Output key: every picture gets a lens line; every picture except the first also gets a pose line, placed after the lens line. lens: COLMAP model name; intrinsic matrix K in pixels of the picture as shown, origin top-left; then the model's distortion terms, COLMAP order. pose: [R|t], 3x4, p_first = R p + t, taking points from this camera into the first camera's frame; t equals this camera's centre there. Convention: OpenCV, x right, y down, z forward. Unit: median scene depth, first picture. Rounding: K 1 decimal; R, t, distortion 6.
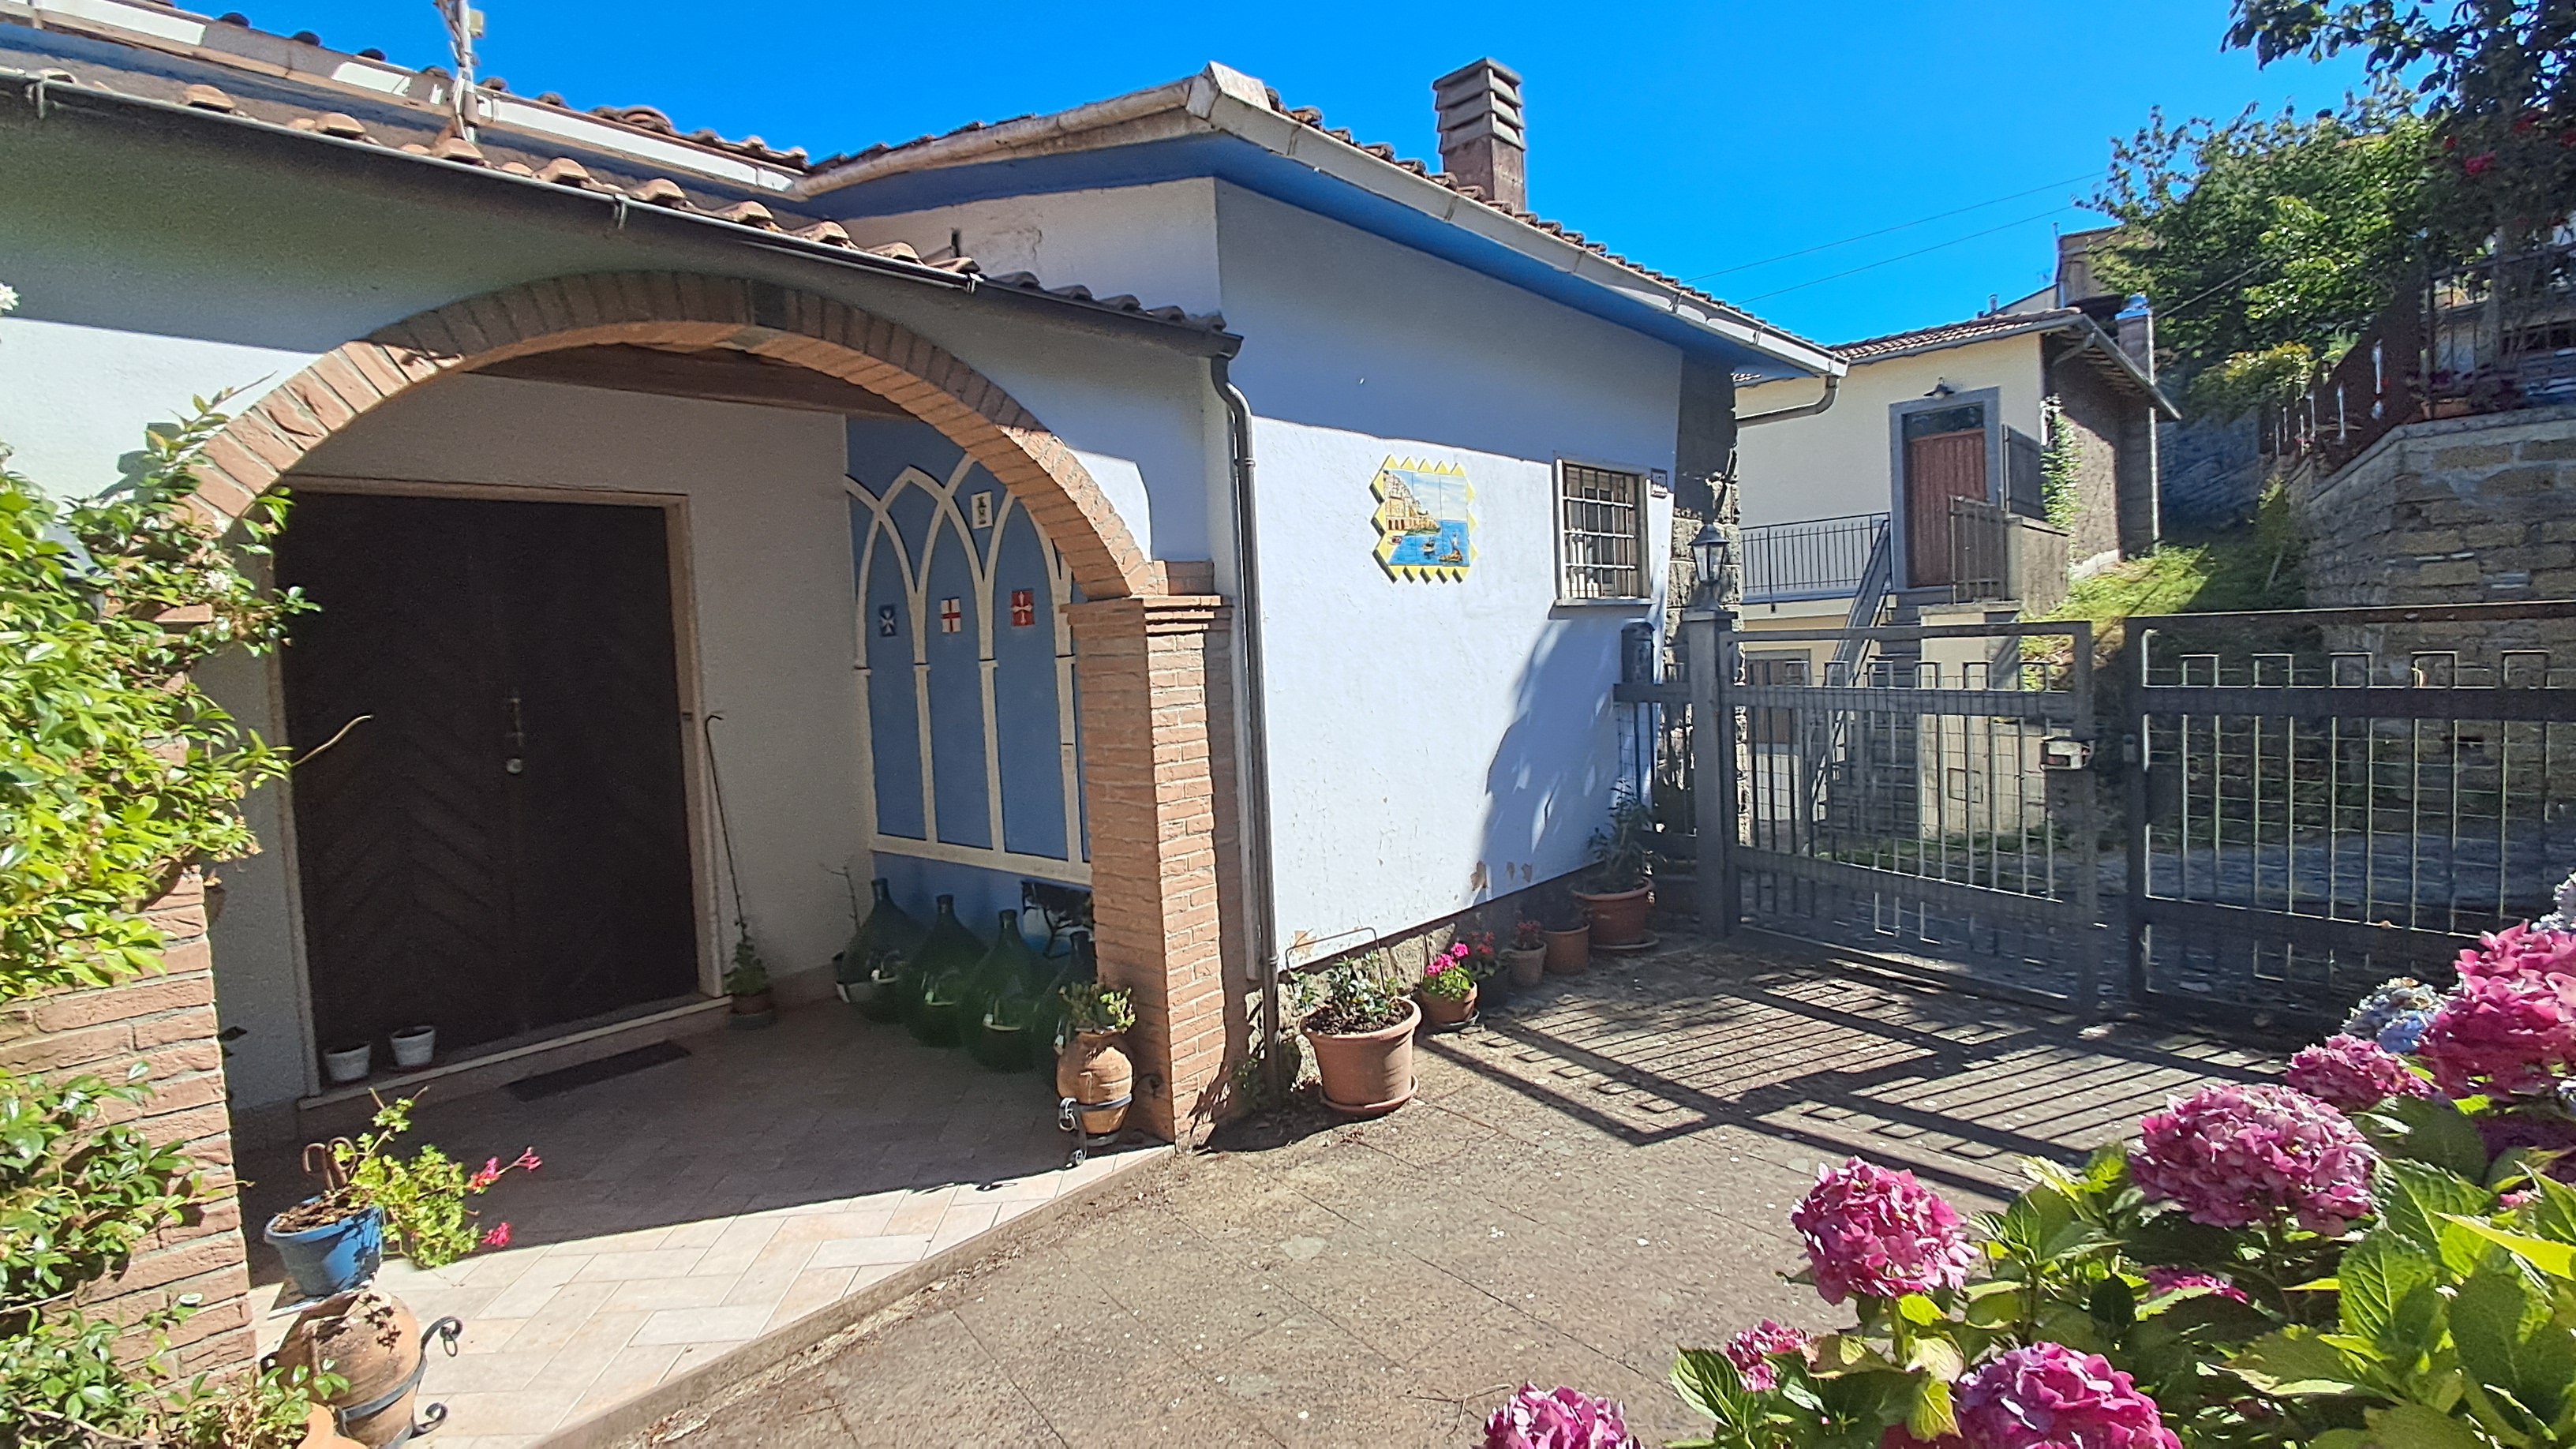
lens RADIAL K [[1177.9, 0, 1288.0], [0, 1177.9, 724.5], [0, 0, 1]] dist [-0.001548, -0.000235]
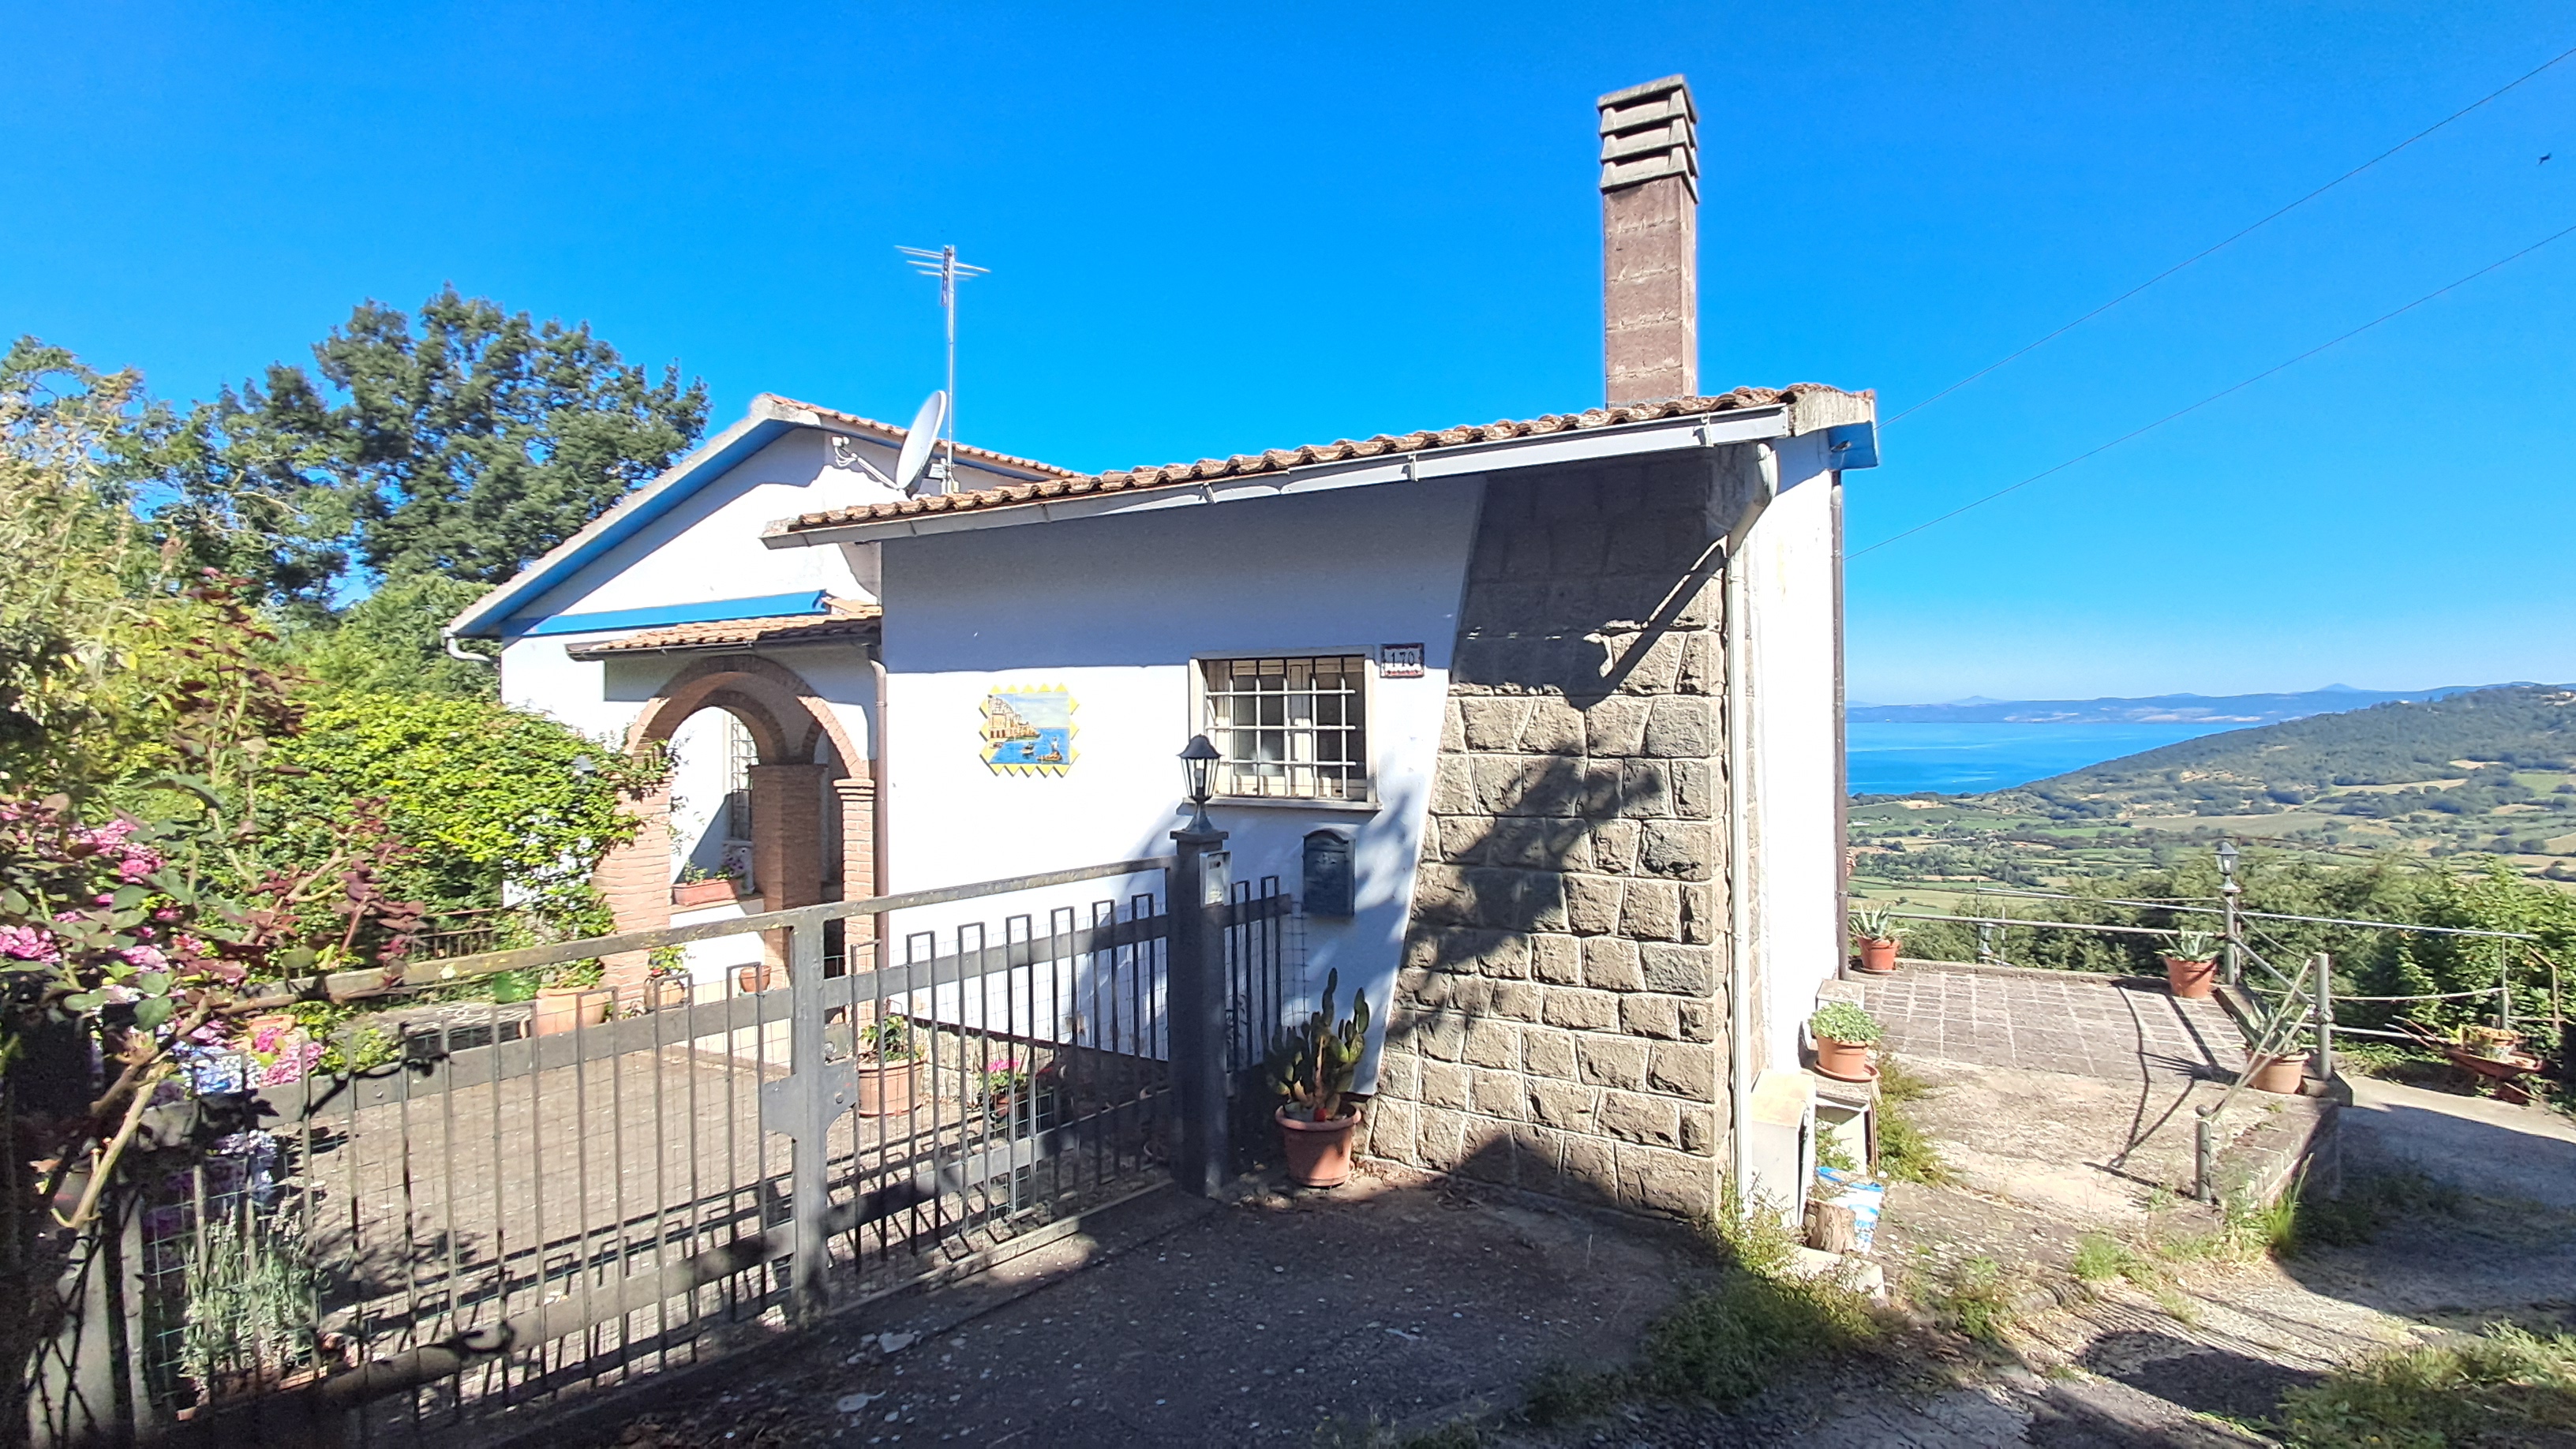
lens RADIAL K [[1177.9, 0, 1288.0], [0, 1177.9, 724.5], [0, 0, 1]] dist [-0.001548, -0.000235]
pose [[0.268552, 0.052729, -0.961821, 1.397267], [-0.058398, 0.997555, 0.038383, -0.240006], [0.961493, 0.045861, 0.270975, 0.912730]]
